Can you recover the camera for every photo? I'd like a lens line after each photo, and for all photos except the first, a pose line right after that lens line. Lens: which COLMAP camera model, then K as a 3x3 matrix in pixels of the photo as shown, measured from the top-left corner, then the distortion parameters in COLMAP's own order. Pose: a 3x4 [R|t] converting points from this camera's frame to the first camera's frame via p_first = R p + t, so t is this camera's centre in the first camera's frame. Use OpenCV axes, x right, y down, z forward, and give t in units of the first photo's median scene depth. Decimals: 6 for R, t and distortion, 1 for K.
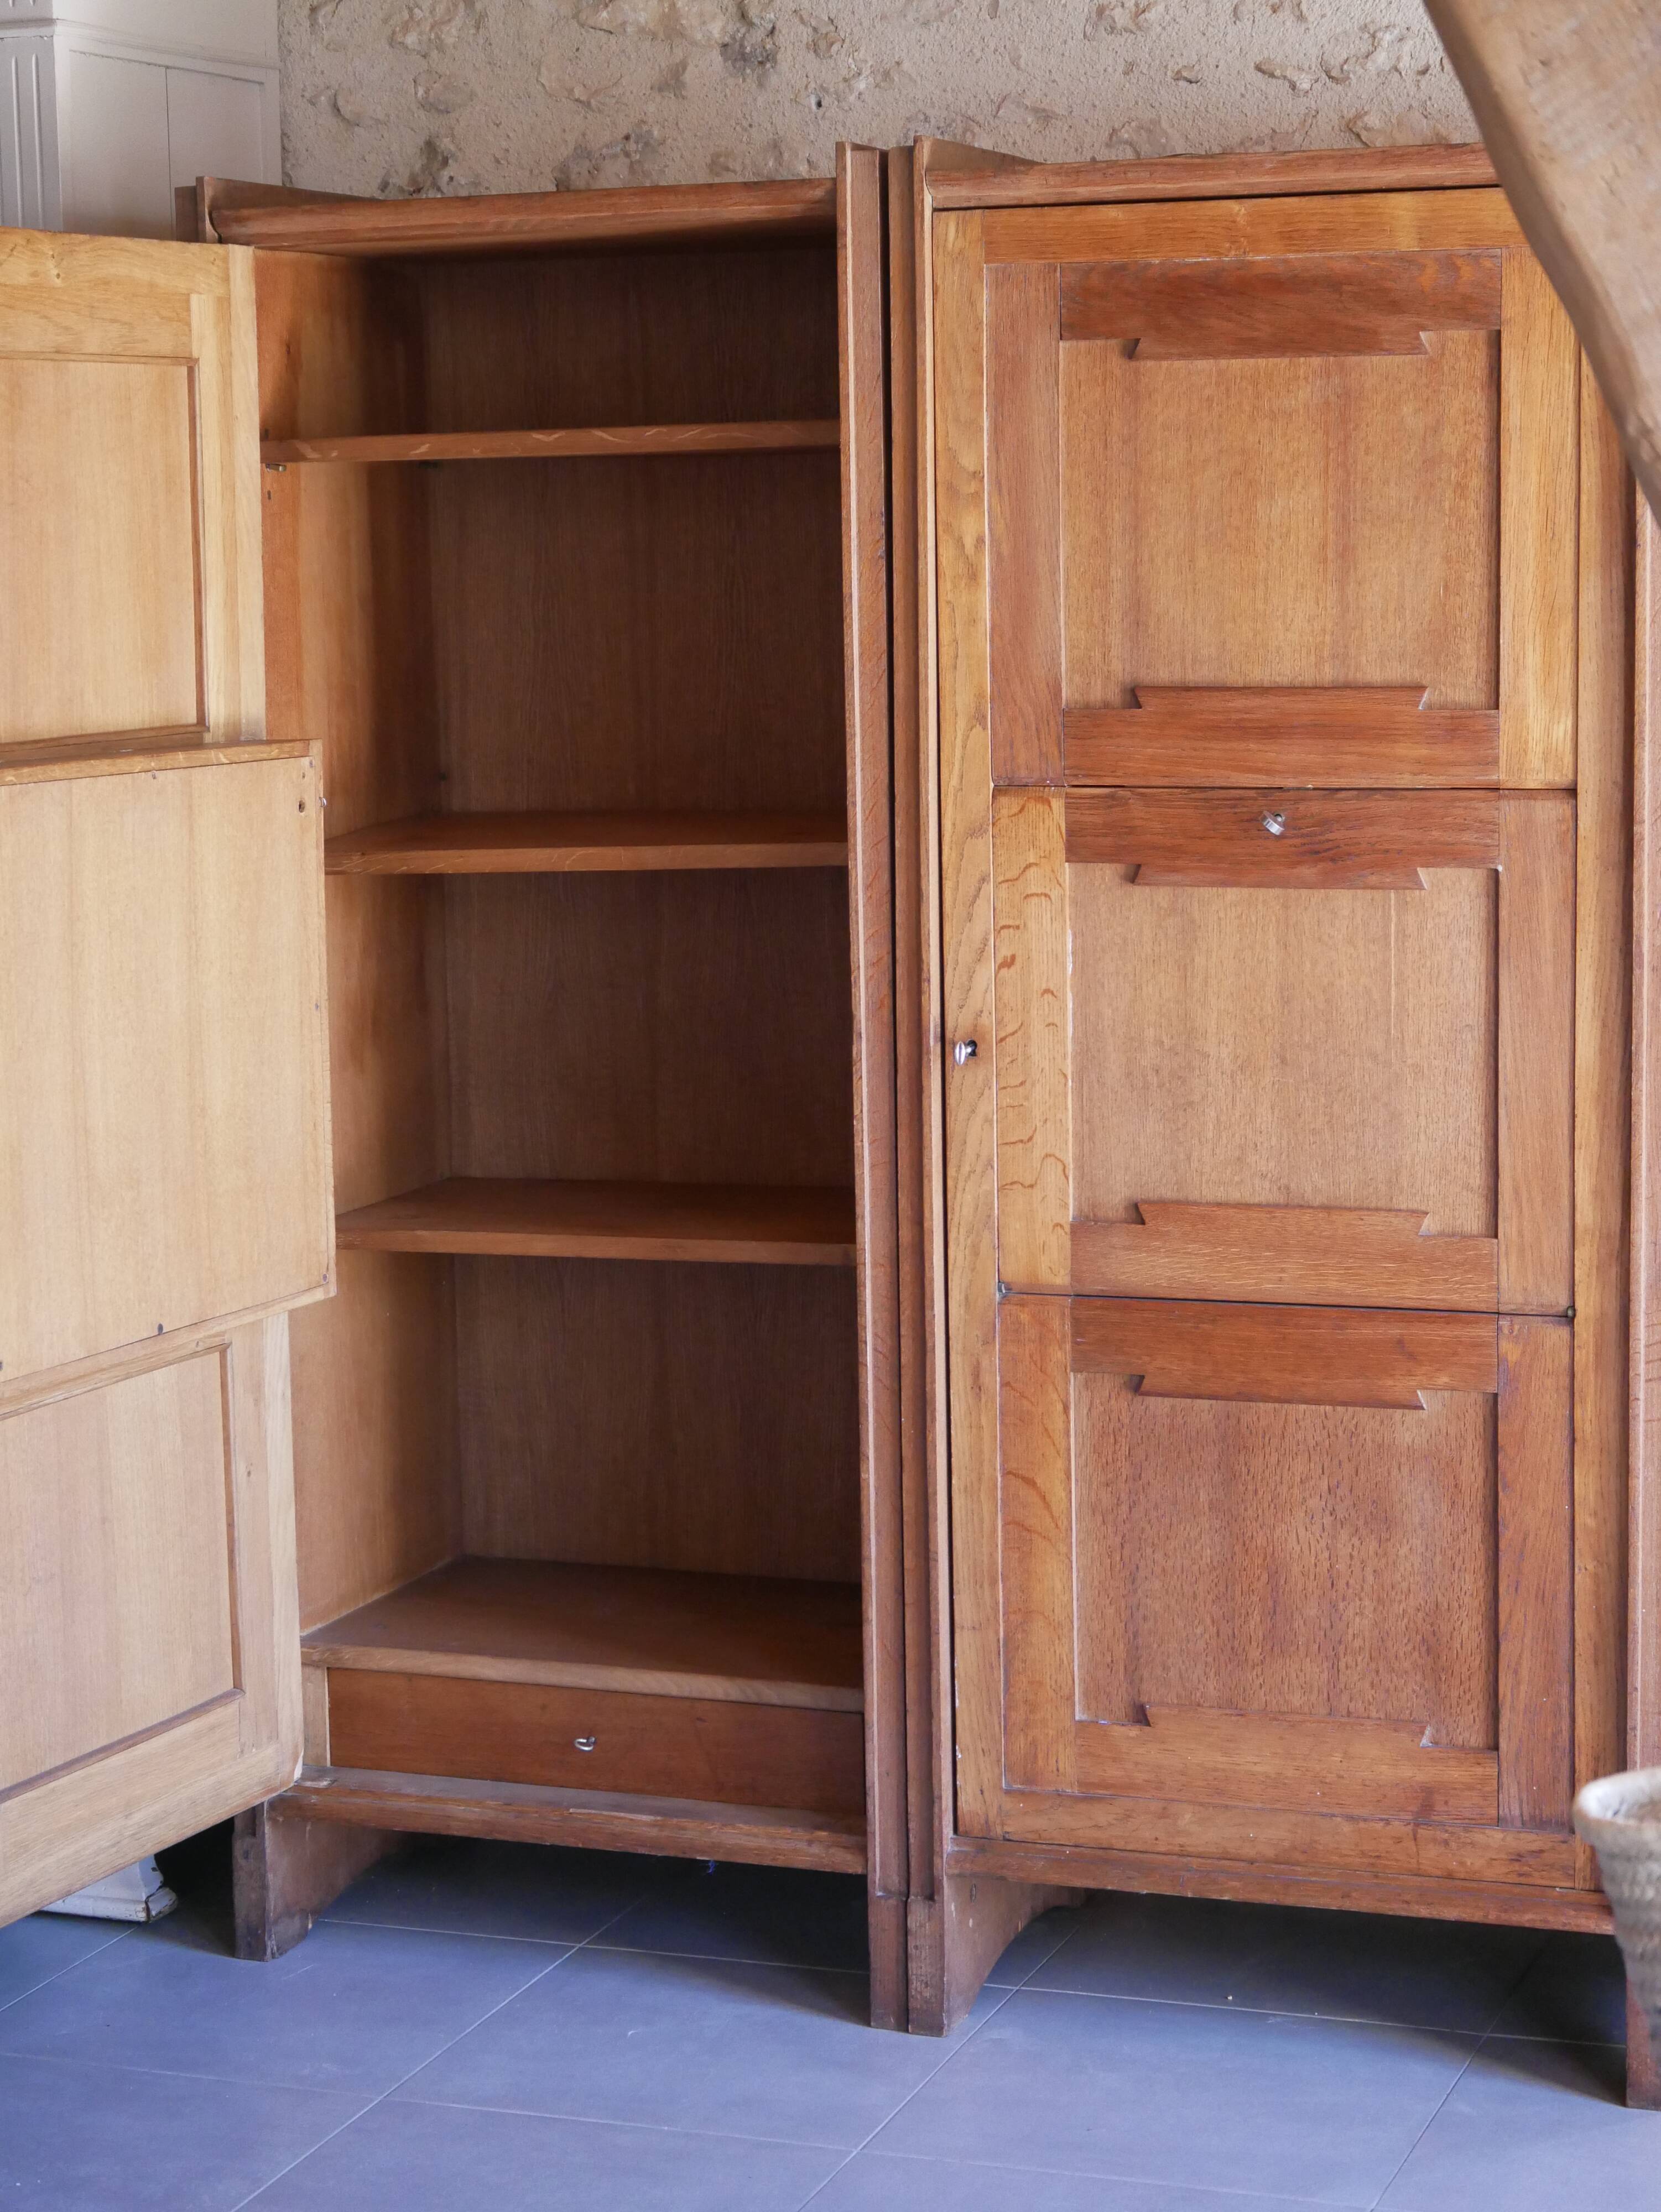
lens RADIAL K [[4565.9, 0, 828.2], [0, 4565.9, 1096.5], [0, 0, 1]] dist [-0.044186, 0.197182]
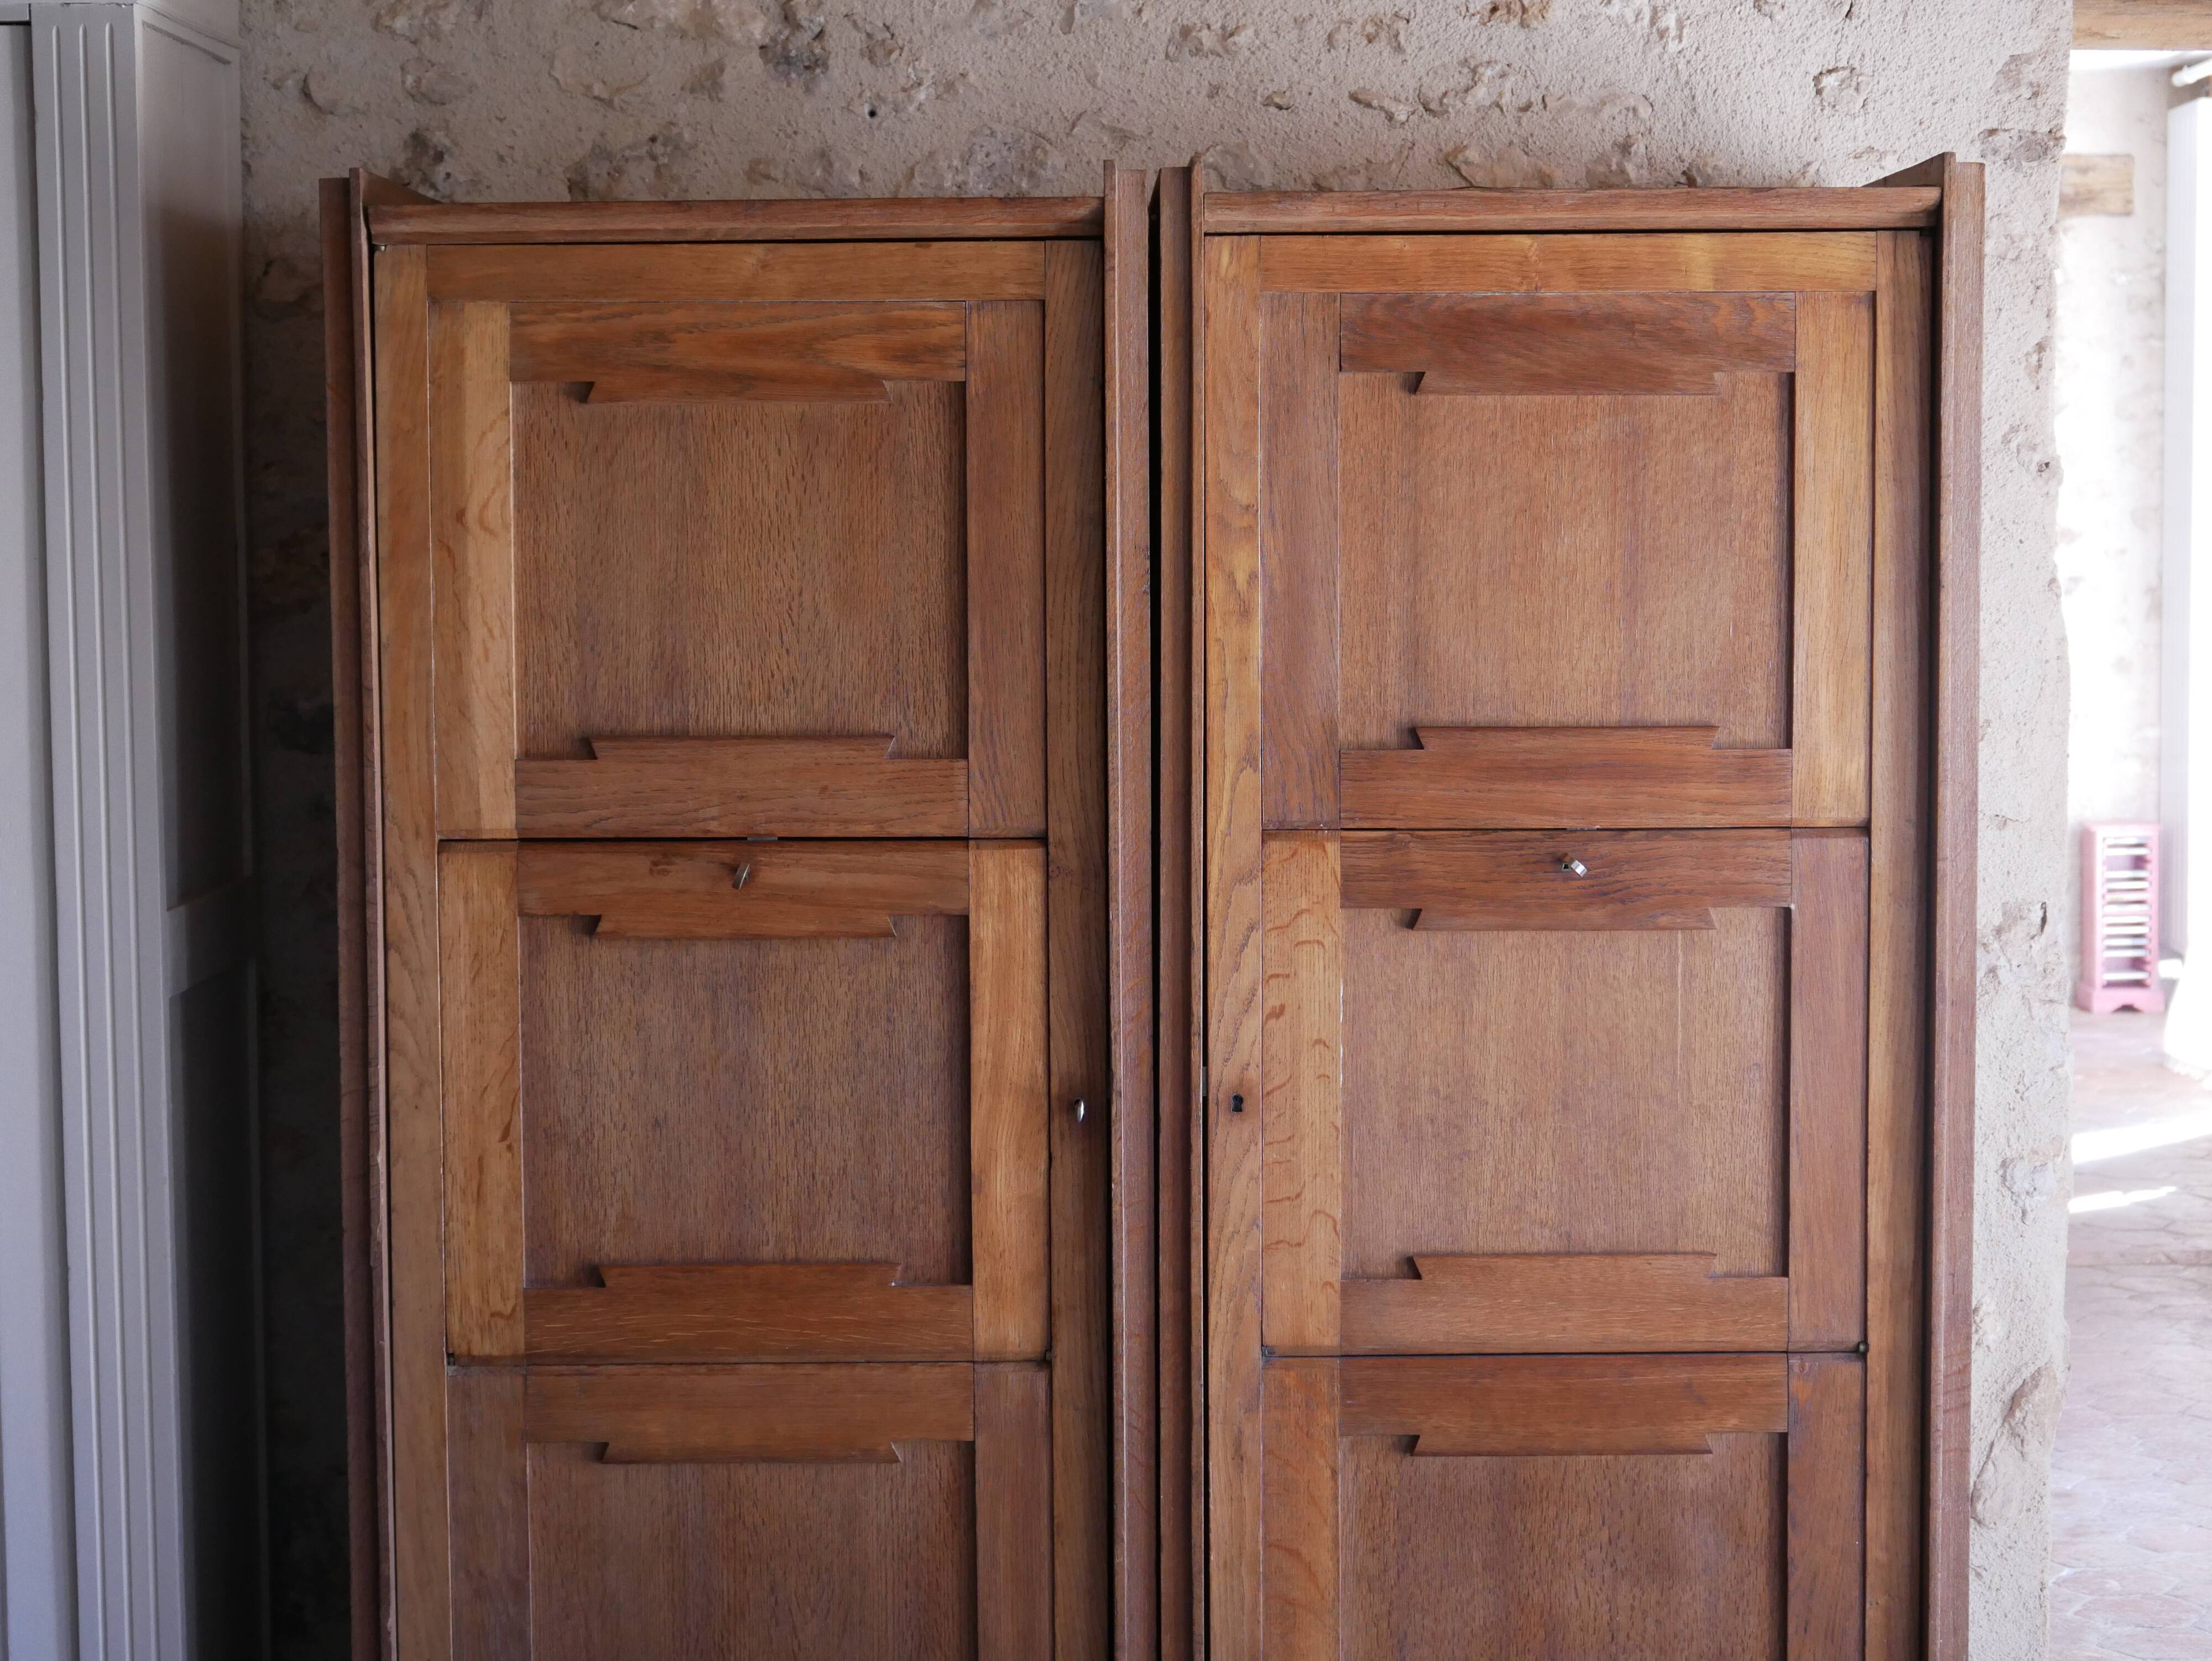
lens RADIAL K [[4565.9, 0, 1101.0], [0, 4565.9, 855.7], [0, 0, 1]] dist [-0.044186, 0.197182]
pose [[0.935226, -0.015465, 0.353713, -0.336384], [0.033521, 0.998425, -0.044979, -0.020493], [-0.352460, 0.053922, 0.934272, 0.113071]]
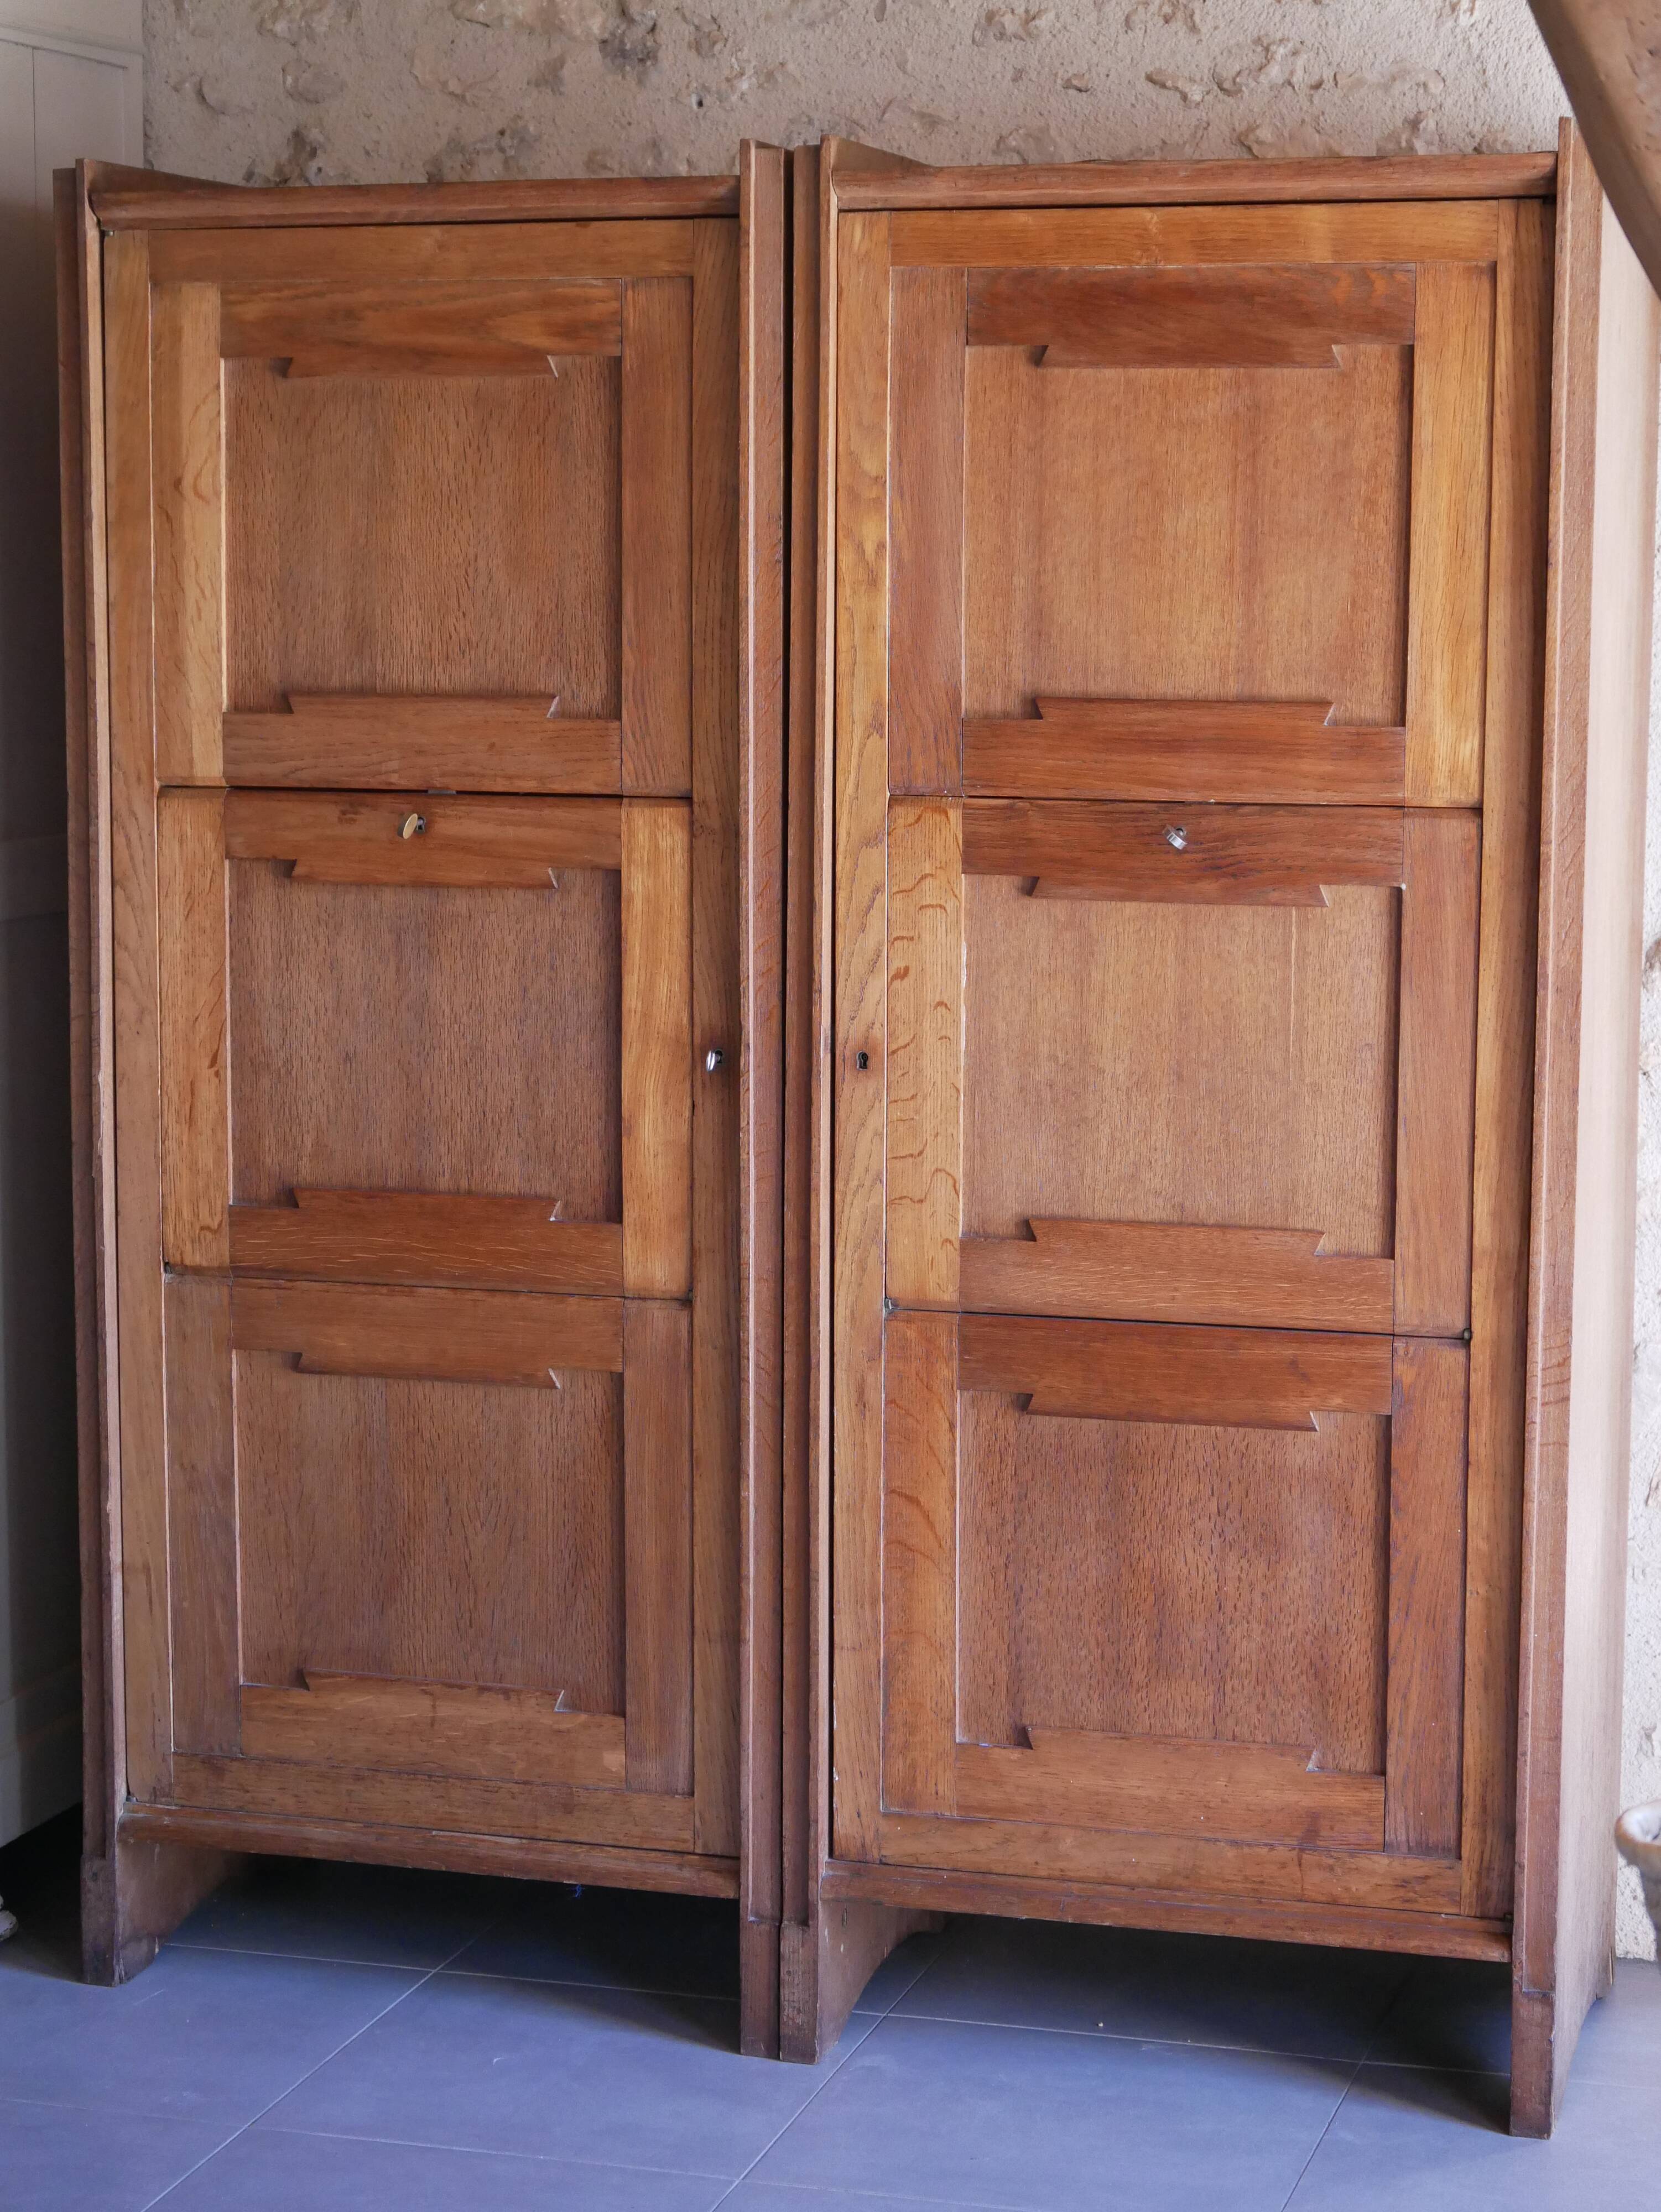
lens RADIAL K [[4565.9, 0, 828.2], [0, 4565.9, 1096.5], [0, 0, 1]] dist [-0.044186, 0.197182]
pose [[0.997782, 0.013755, 0.065130, -0.040377], [-0.013392, 0.999892, -0.006014, 0.003222], [-0.065205, 0.005129, 0.997859, 0.016214]]
